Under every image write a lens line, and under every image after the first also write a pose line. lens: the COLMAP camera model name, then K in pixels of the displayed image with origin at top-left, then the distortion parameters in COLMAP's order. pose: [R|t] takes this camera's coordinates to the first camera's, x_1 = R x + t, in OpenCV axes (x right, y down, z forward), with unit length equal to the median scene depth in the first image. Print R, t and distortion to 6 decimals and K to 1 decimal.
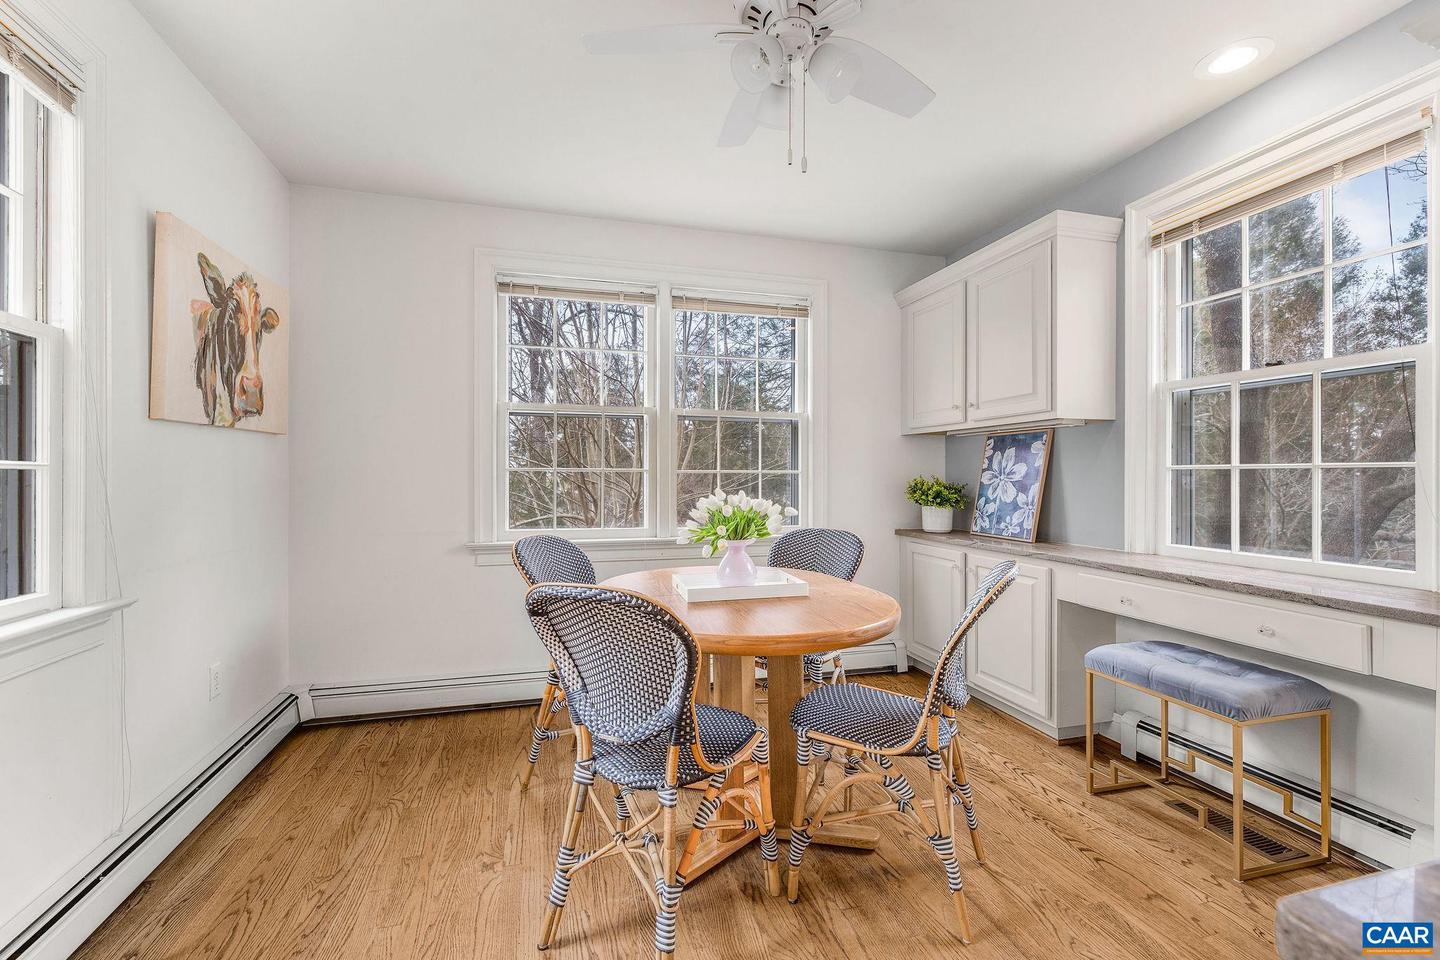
lens RADIAL K [[617.6, 0, 715.4], [0, 617.6, 475.9], [0, 0, 1]] dist [0.000809, 0.000256]
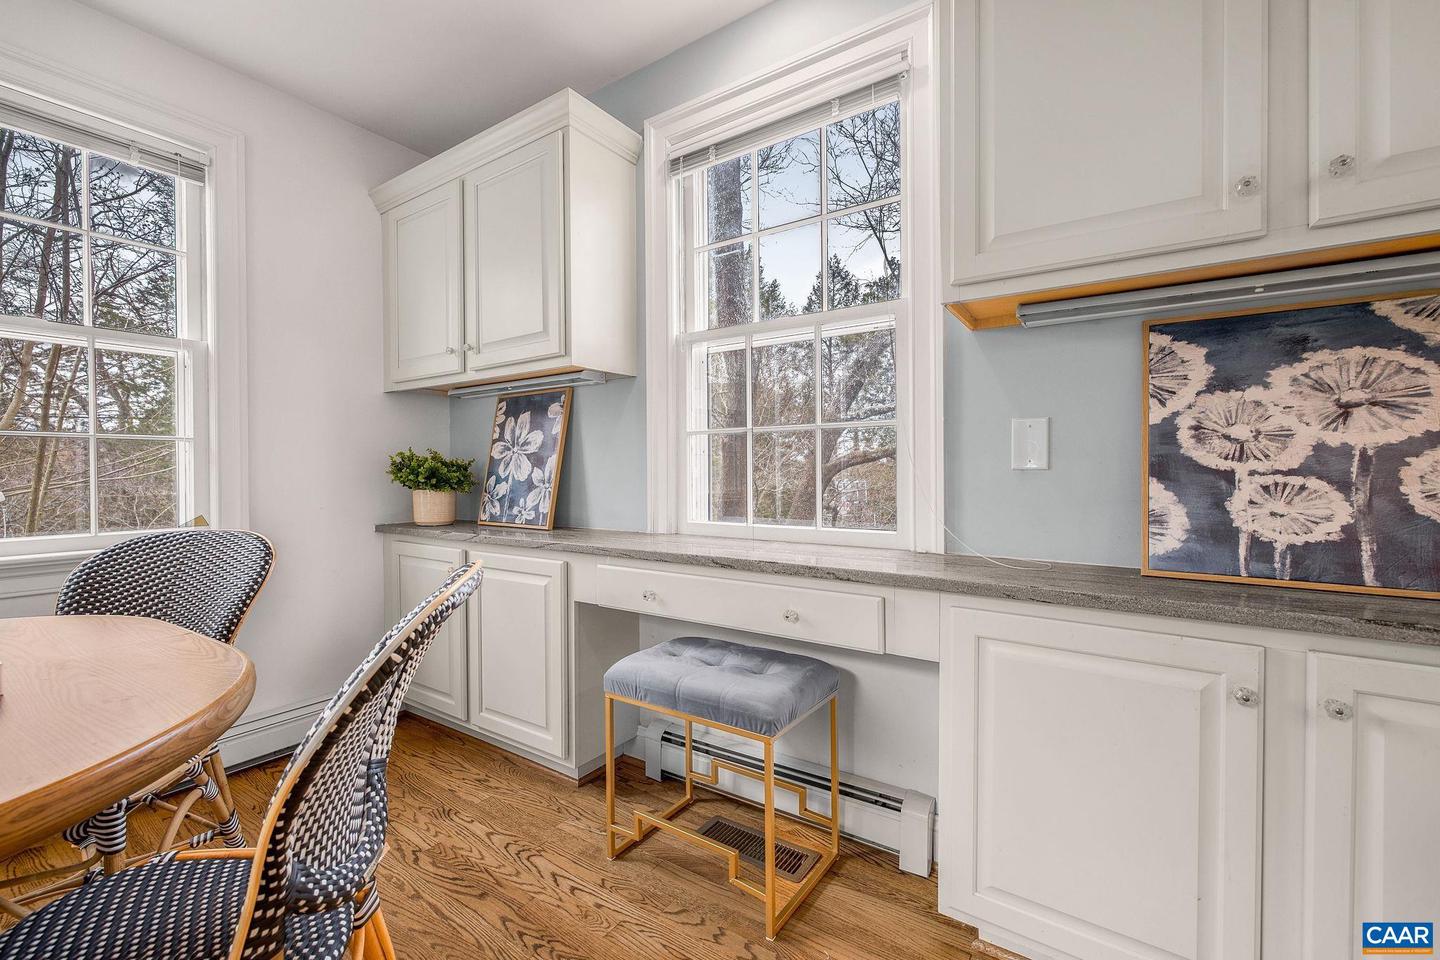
lens RADIAL K [[617.6, 0, 715.4], [0, 617.6, 475.9], [0, 0, 1]] dist [0.000809, 0.000256]
pose [[0.767919, -0.012900, 0.640416, 0.196290], [0.007606, 0.999910, 0.011021, 0.036532], [-0.640501, -0.003592, 0.767949, 0.295705]]
